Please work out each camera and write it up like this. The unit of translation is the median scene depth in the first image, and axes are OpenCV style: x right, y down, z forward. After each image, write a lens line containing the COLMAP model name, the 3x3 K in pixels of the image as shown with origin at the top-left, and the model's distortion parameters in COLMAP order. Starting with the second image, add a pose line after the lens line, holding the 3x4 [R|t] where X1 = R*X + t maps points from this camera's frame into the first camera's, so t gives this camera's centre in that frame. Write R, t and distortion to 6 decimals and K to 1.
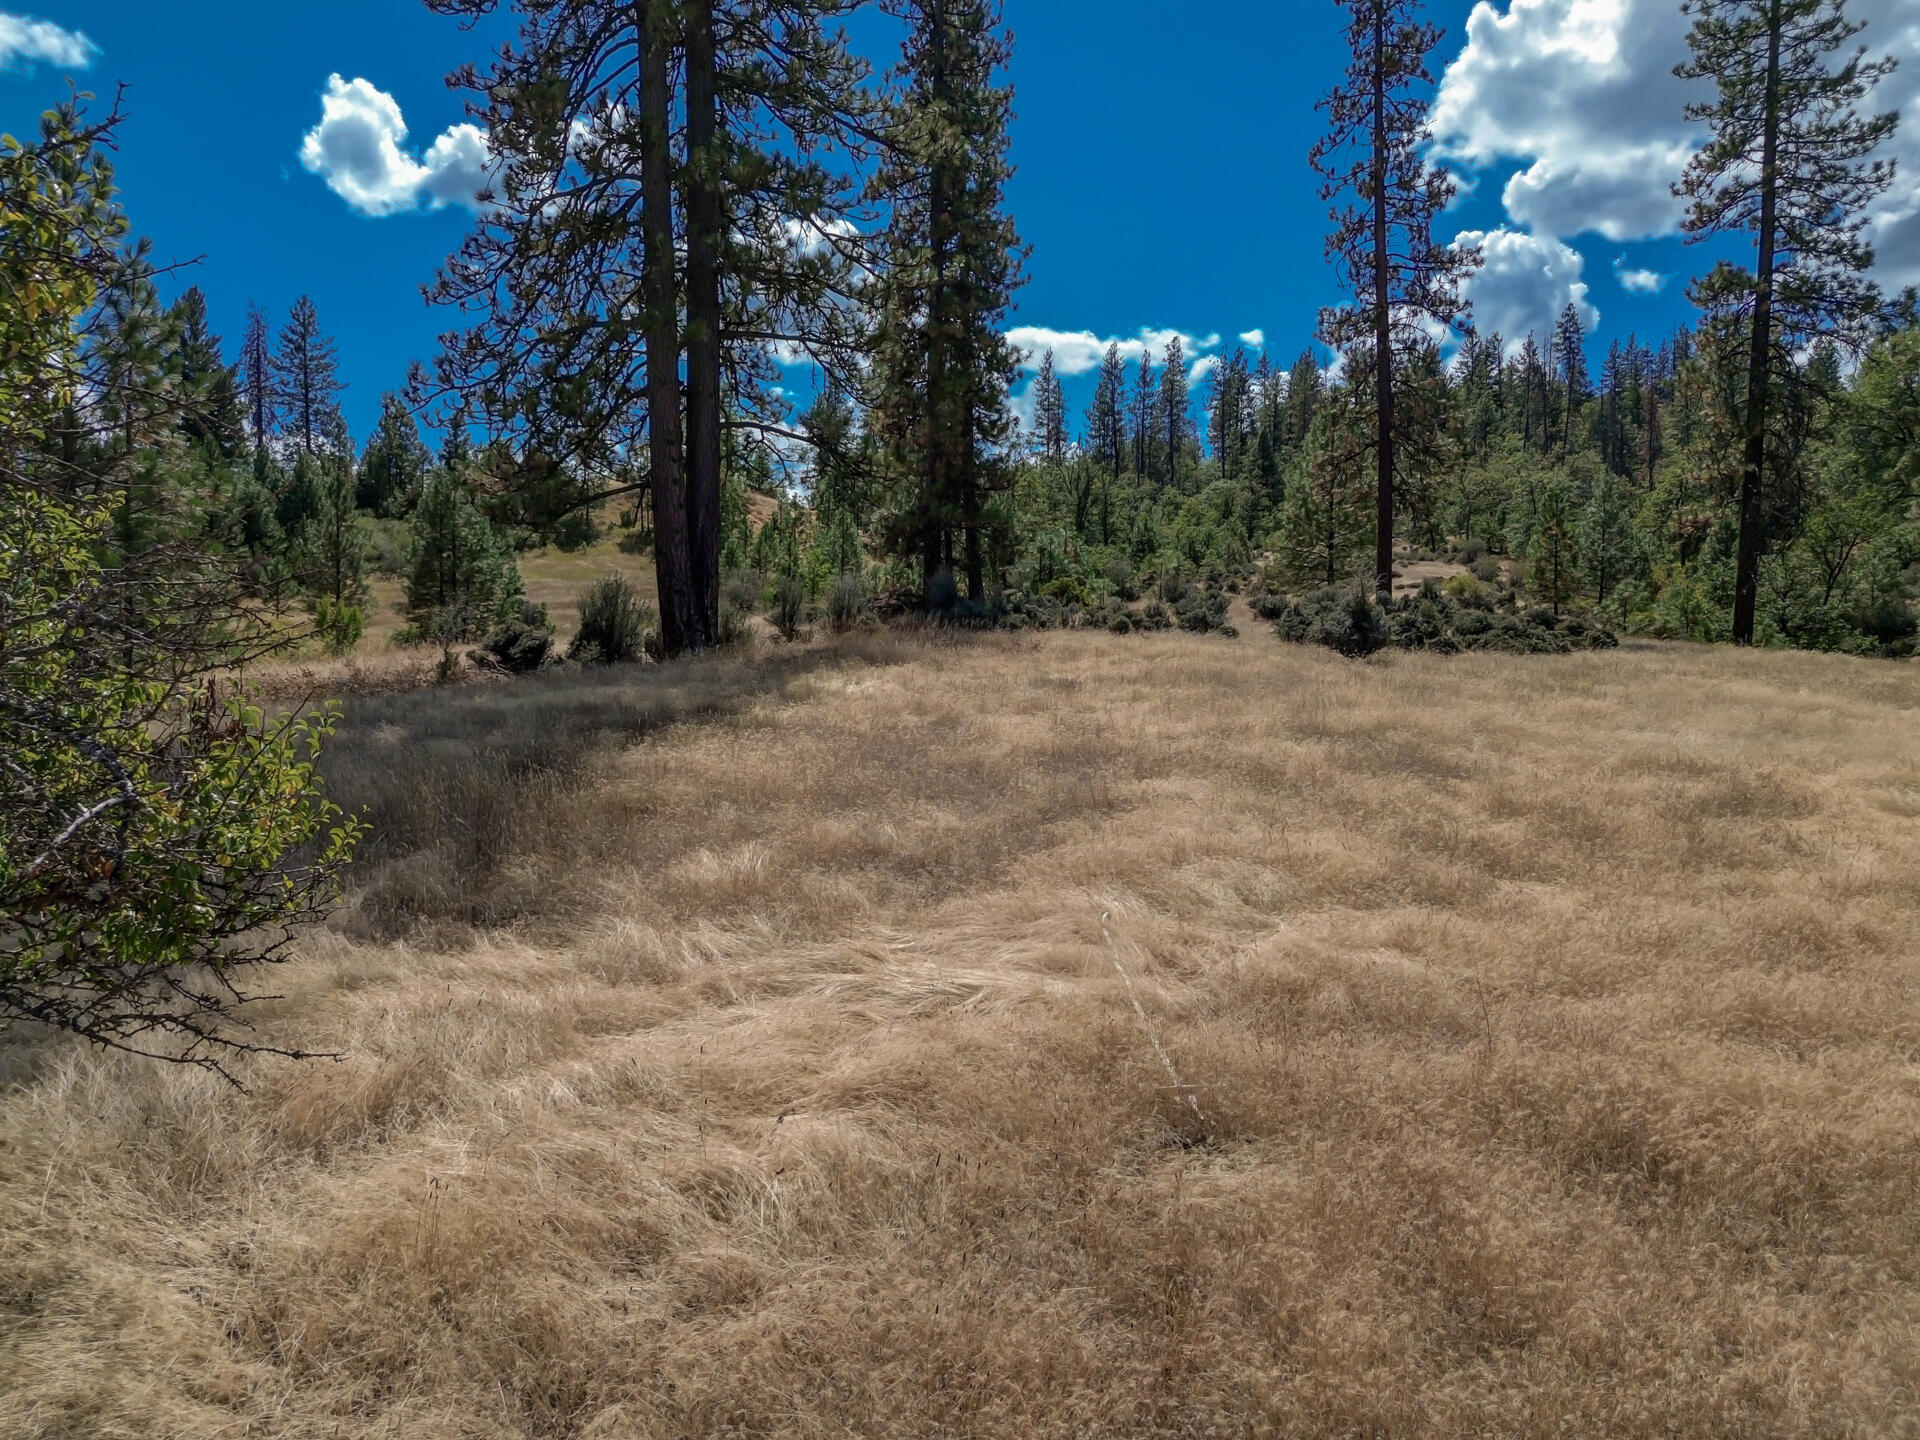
lens RADIAL K [[1365.6, 0, 960.0], [0, 1365.6, 720.0], [0, 0, 1]] dist [0.068629, -0.068861]
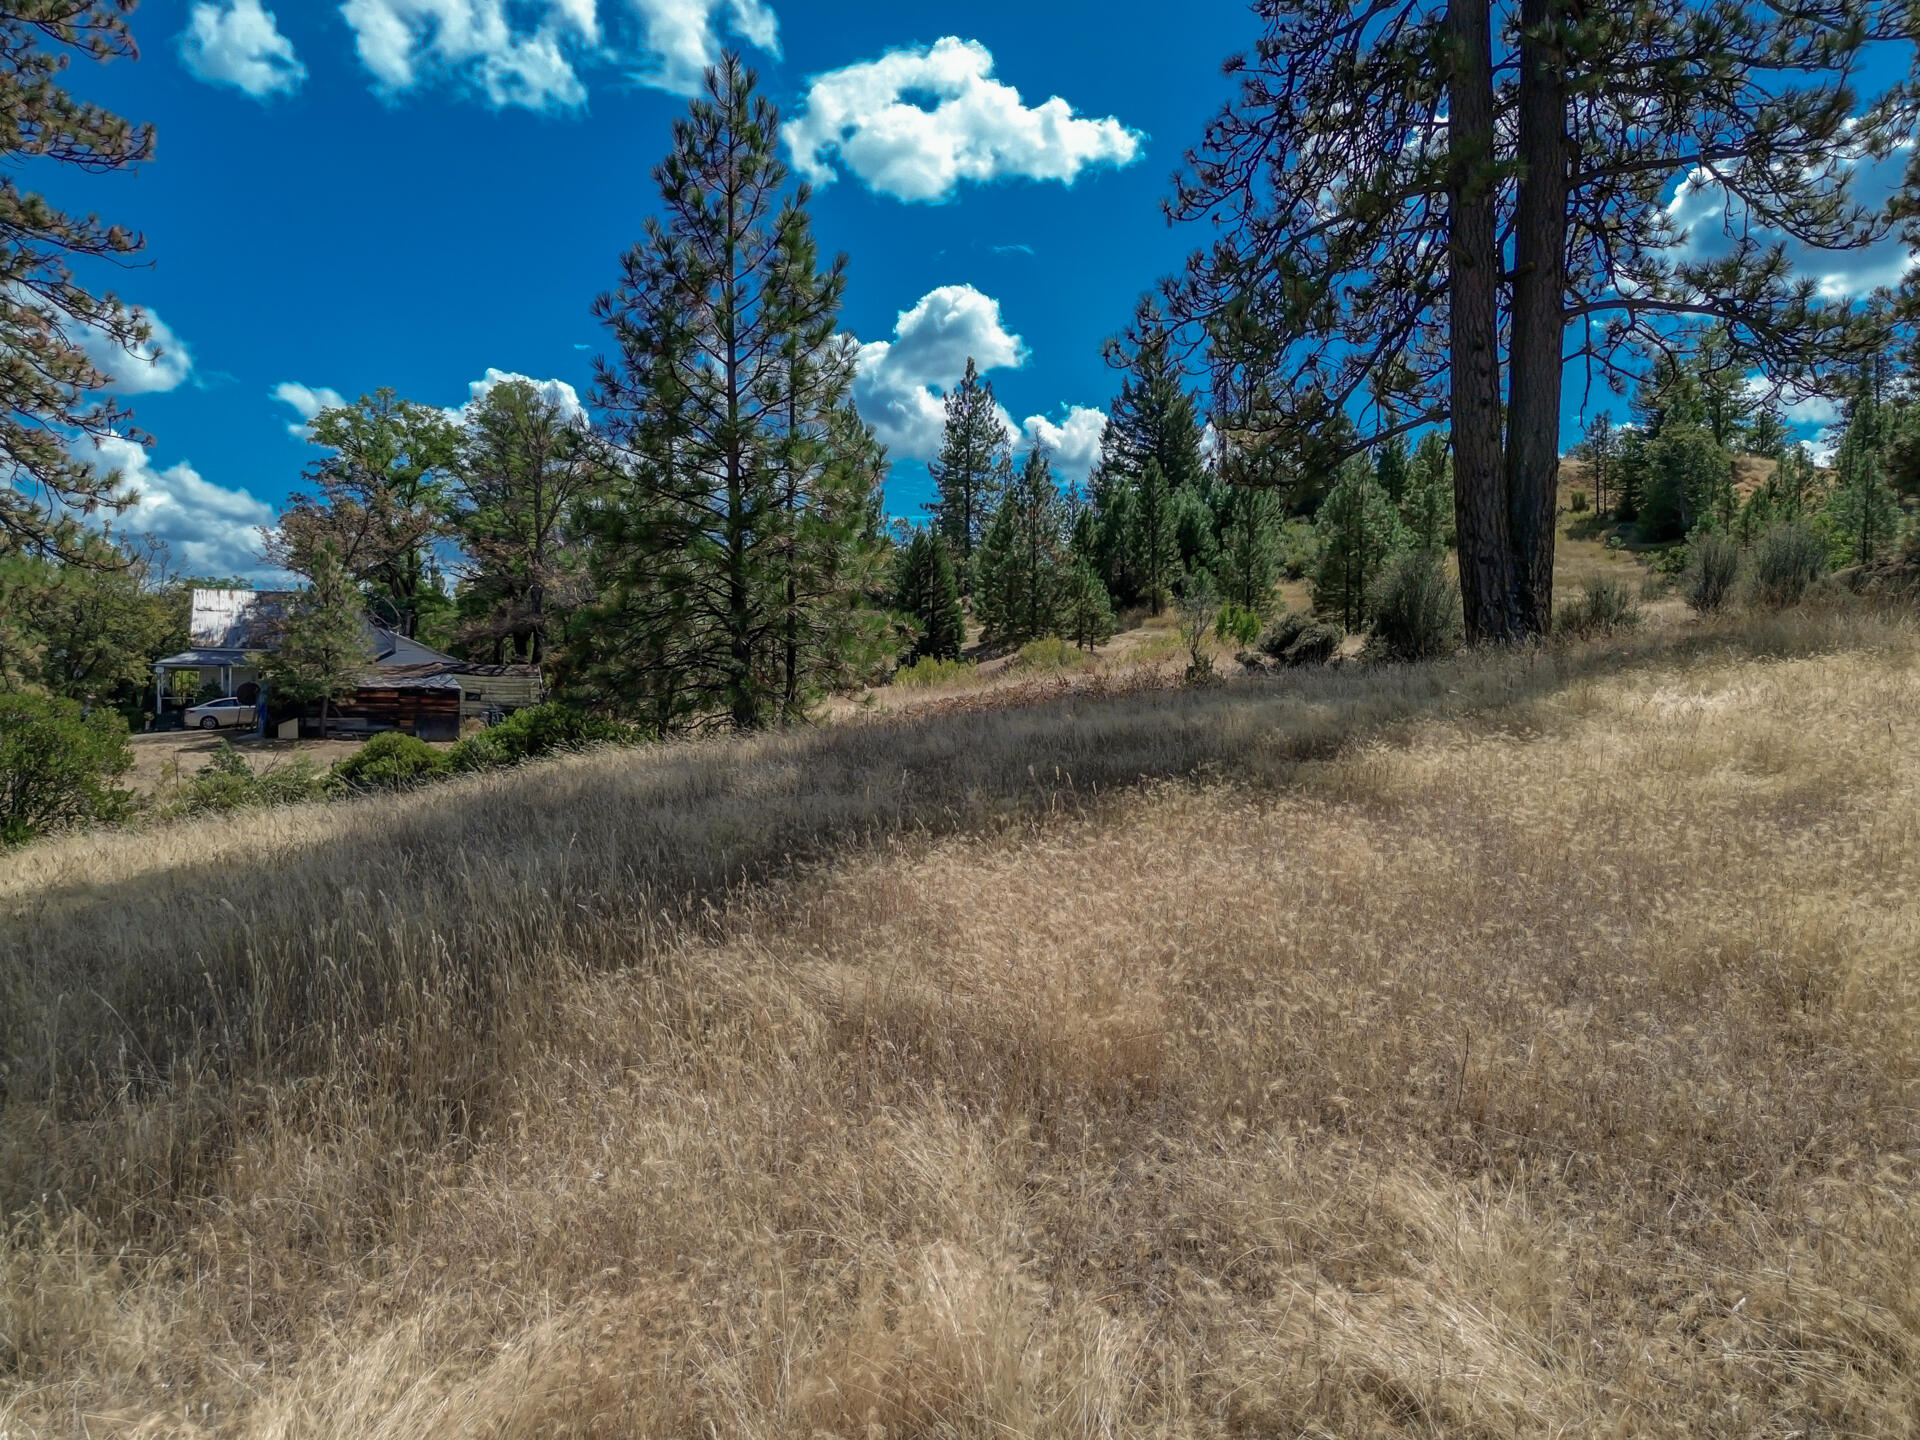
lens RADIAL K [[1365.6, 0, 960.0], [0, 1365.6, 720.0], [0, 0, 1]] dist [0.068629, -0.068861]
pose [[0.778199, 0.011829, -0.627907, 0.009686], [-0.014141, 0.999899, 0.001312, -0.003377], [0.627859, 0.007858, 0.778288, 0.101452]]
